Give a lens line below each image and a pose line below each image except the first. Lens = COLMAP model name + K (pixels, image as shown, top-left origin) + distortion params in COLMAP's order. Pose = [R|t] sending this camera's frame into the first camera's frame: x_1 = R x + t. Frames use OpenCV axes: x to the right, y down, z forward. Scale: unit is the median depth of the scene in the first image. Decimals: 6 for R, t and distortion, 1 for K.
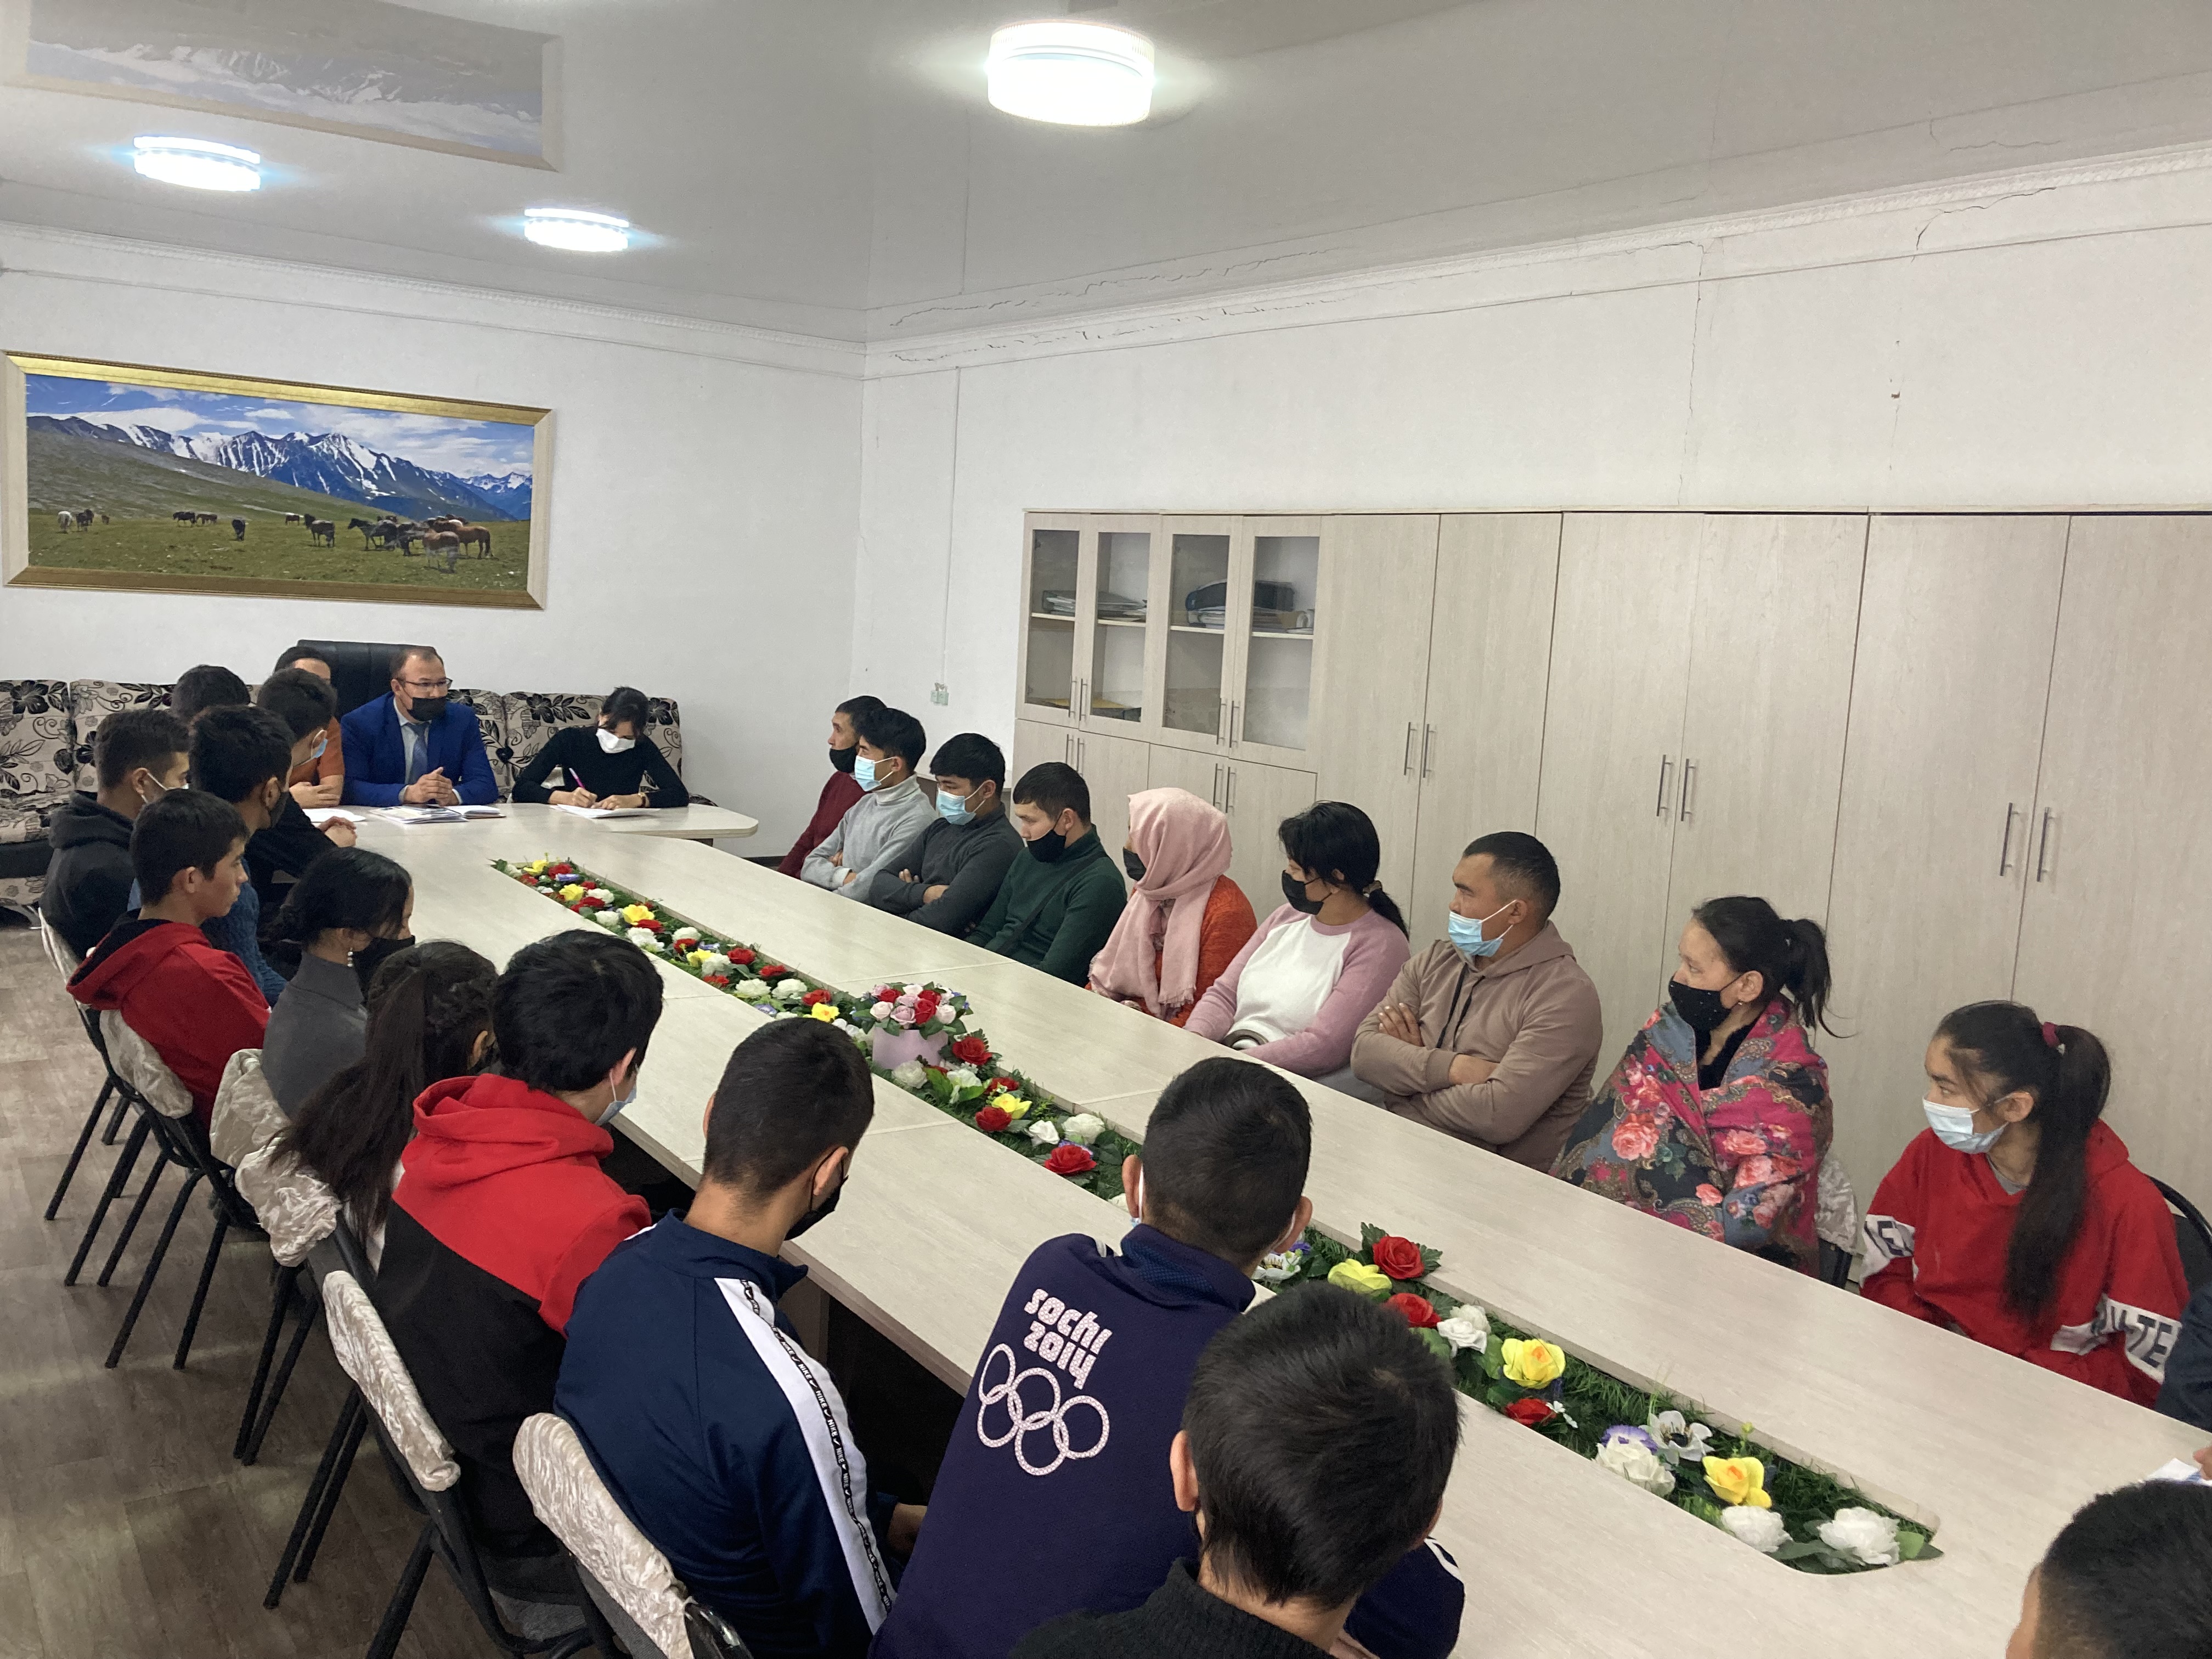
lens RADIAL K [[1697.5, 0, 1105.0], [0, 1697.5, 769.1], [0, 0, 1]] dist [0.001252, 0.004271]
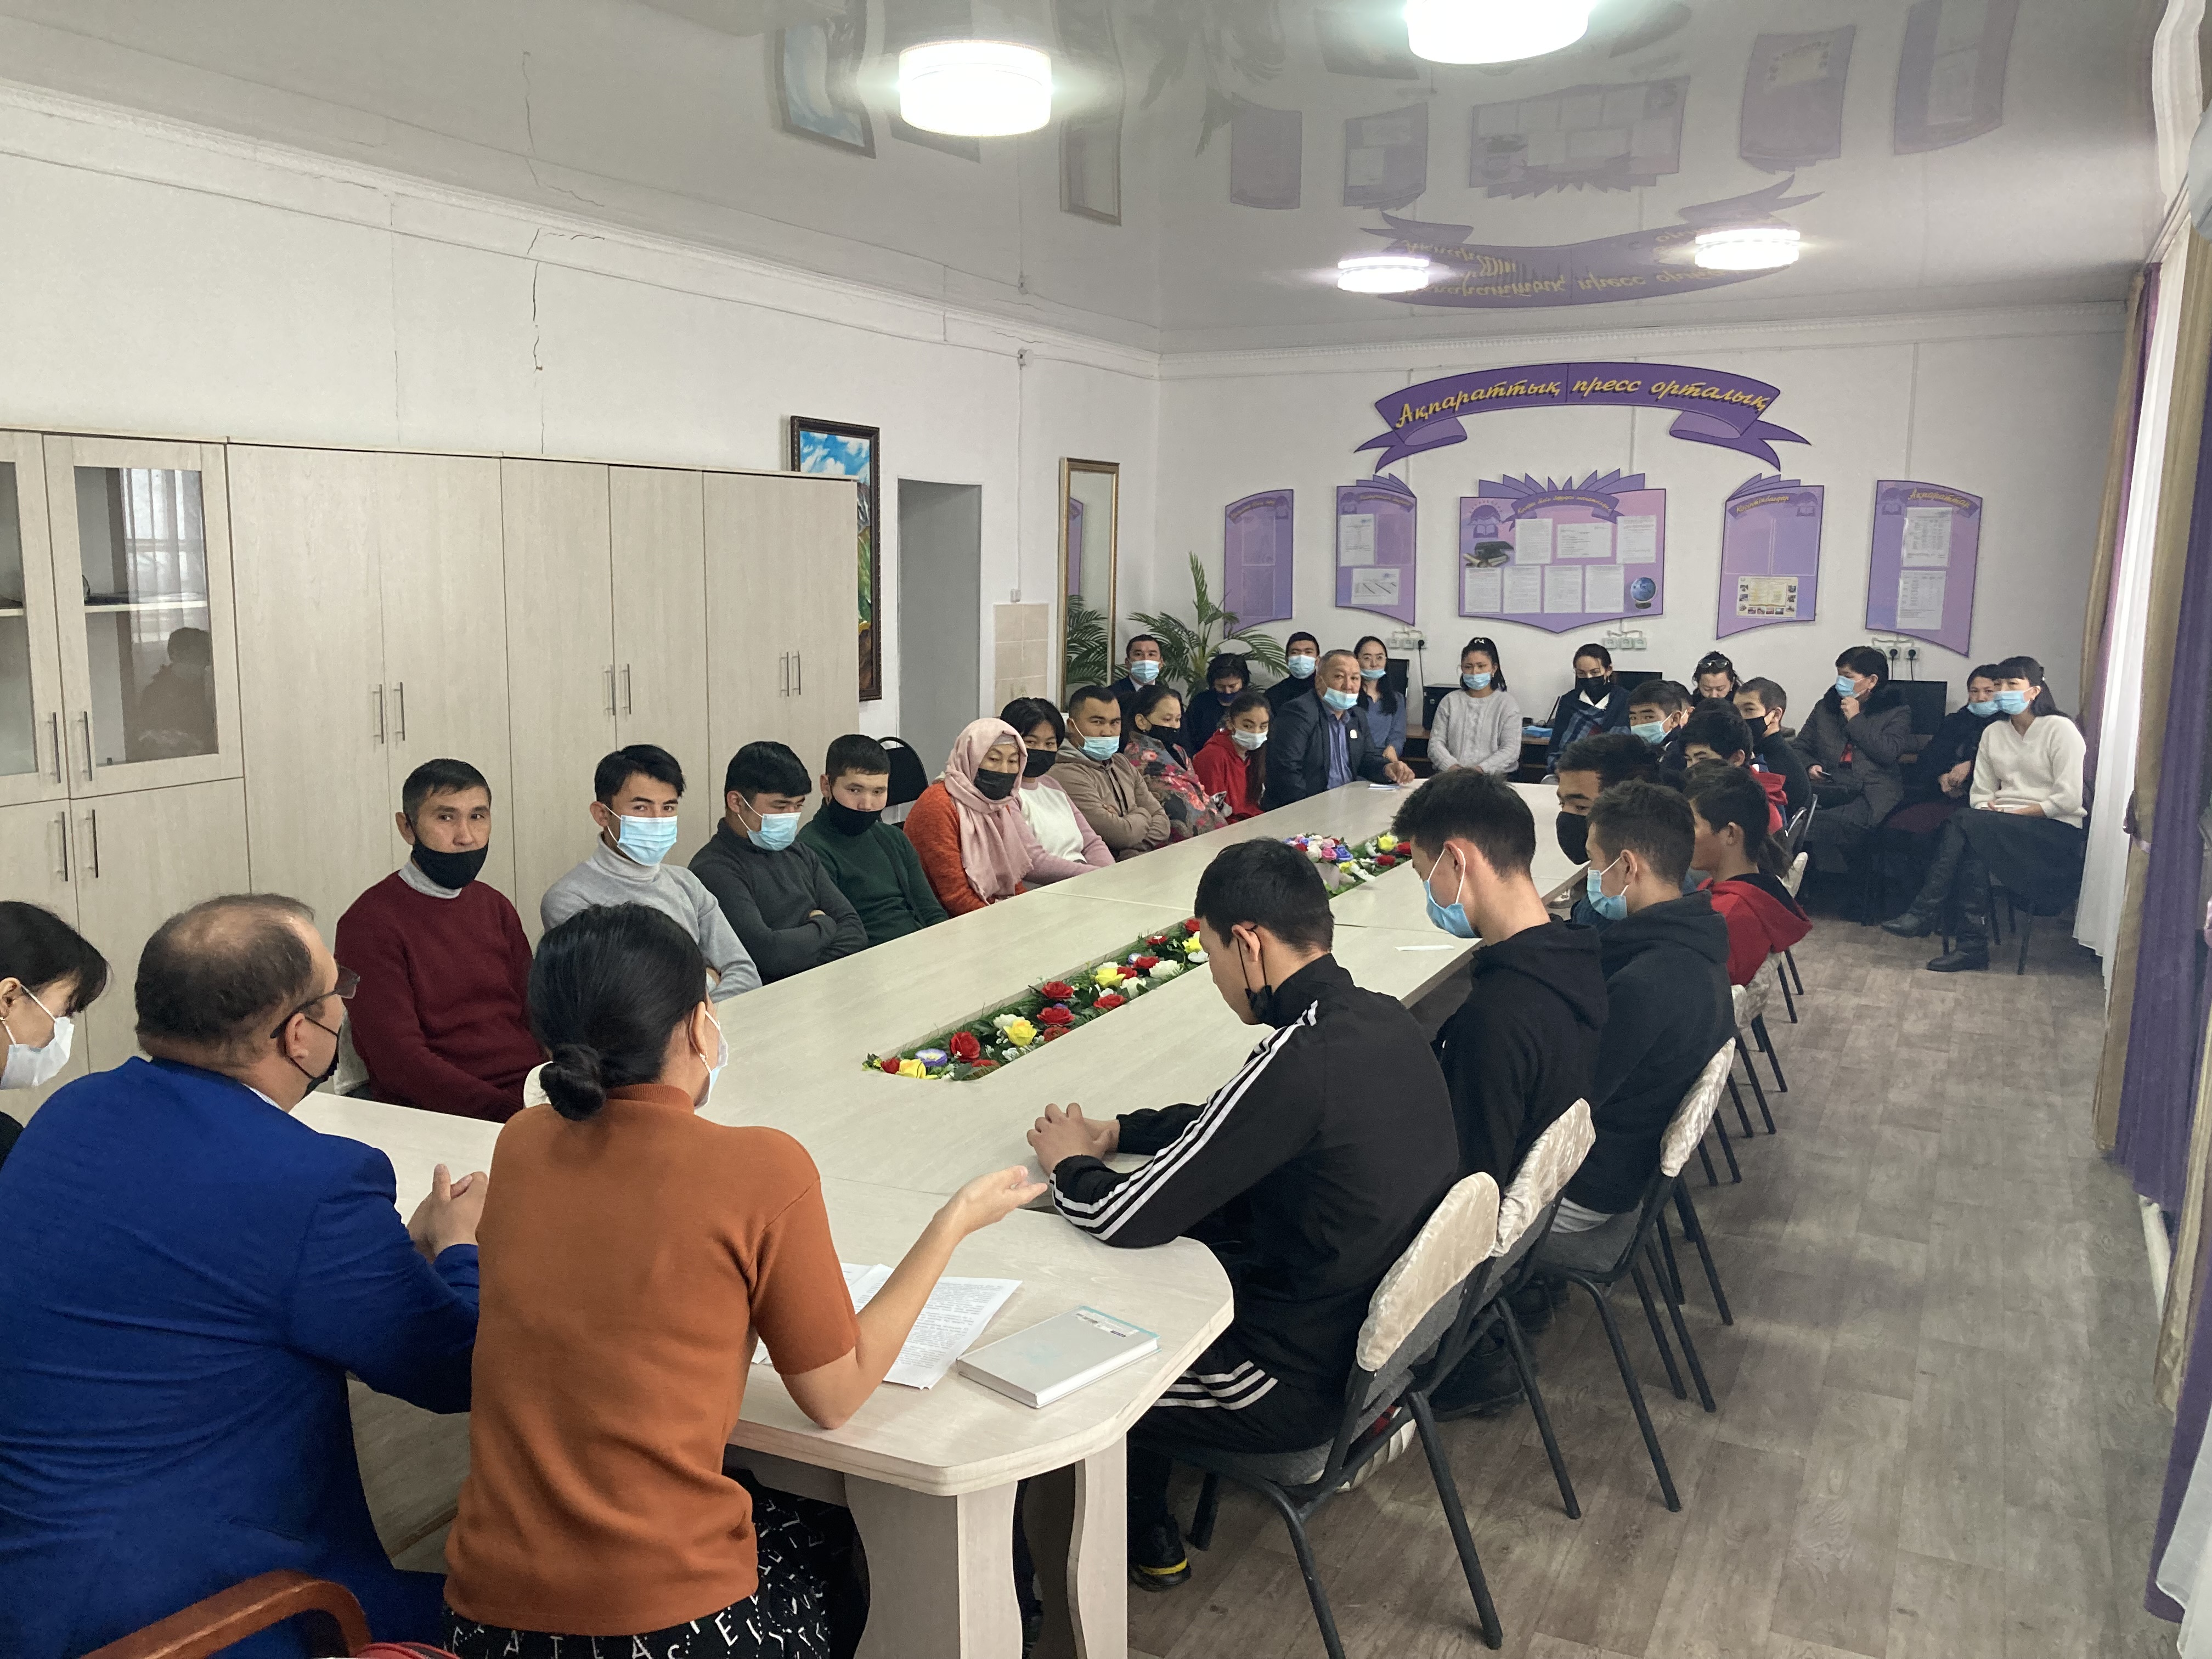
lens RADIAL K [[1901.1, 0, 1105.7], [0, 1901.1, 921.6], [0, 0, 1]] dist [-0.094221, 0.091487]
pose [[-0.471635, -0.229638, 0.851367, -0.851276], [0.056638, 0.955612, 0.289132, -0.167258], [-0.879973, 0.184584, -0.437694, 1.070608]]
